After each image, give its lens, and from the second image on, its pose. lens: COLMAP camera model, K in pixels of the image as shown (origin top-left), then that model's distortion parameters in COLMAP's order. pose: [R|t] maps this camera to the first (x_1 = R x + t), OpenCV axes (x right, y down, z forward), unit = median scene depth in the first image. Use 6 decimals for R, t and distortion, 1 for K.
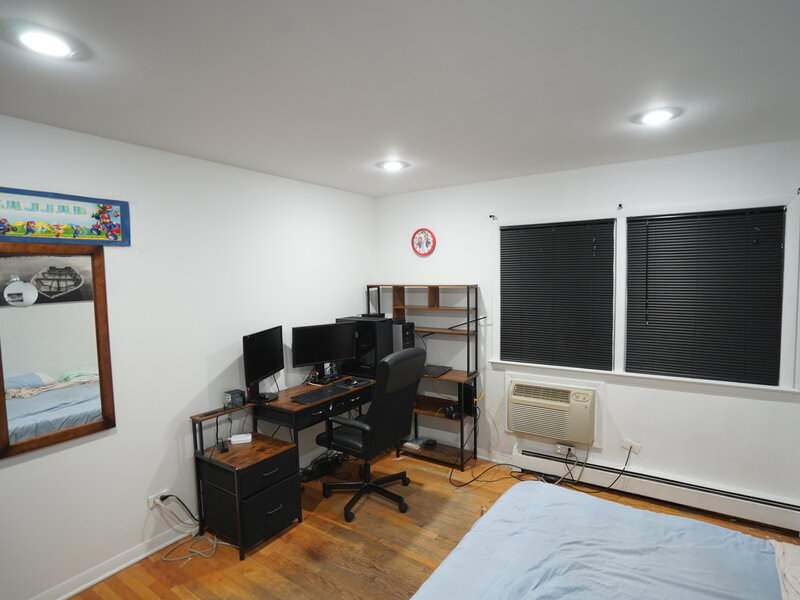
lens RADIAL K [[417.7, 0, 409.0], [0, 417.7, 298.0], [0, 0, 1]] dist [-0.054984, 0.020599]
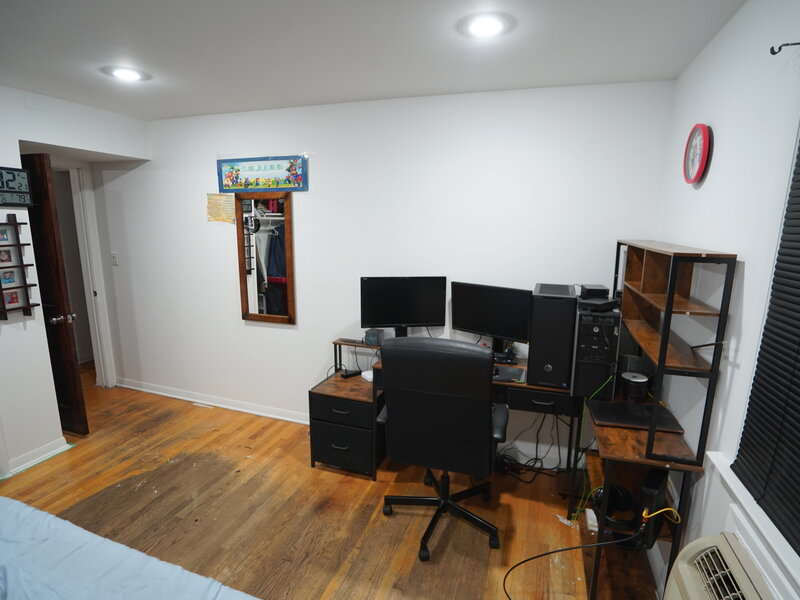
lens RADIAL K [[417.7, 0, 409.7], [0, 417.7, 303.1], [0, 0, 1]] dist [-0.054984, 0.020599]
pose [[0.261954, 0.204061, -0.943260, 0.532441], [-0.076326, 0.978709, 0.190534, -0.042738], [0.962057, 0.022084, 0.271952, 0.743609]]
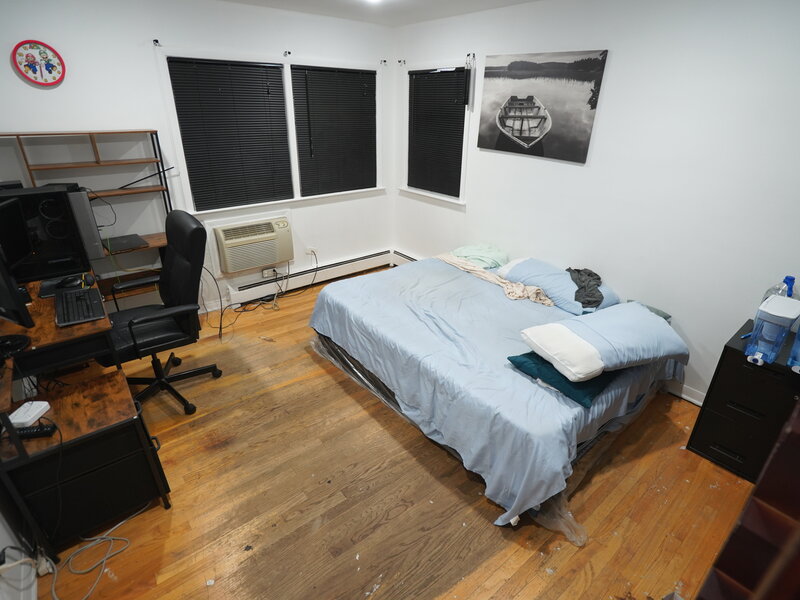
lens RADIAL K [[417.7, 0, 405.2], [0, 417.7, 296.8], [0, 0, 1]] dist [-0.054984, 0.020599]
pose [[0.304181, -0.380788, 0.873197, -0.644546], [0.029670, 0.919975, 0.390852, -0.032915], [-0.952152, -0.092982, 0.291137, 0.284511]]
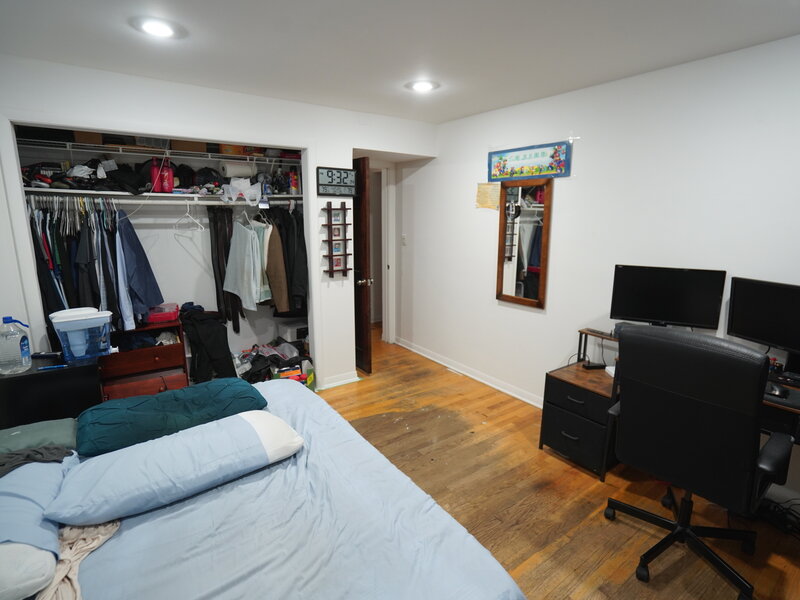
lens RADIAL K [[417.7, 0, 409.1], [0, 417.7, 298.5], [0, 0, 1]] dist [-0.054984, 0.020599]
pose [[-0.353715, 0.196406, -0.914500, 0.570598], [-0.057684, 0.971264, 0.230909, -0.019756], [0.933573, 0.134427, -0.332221, 0.782183]]
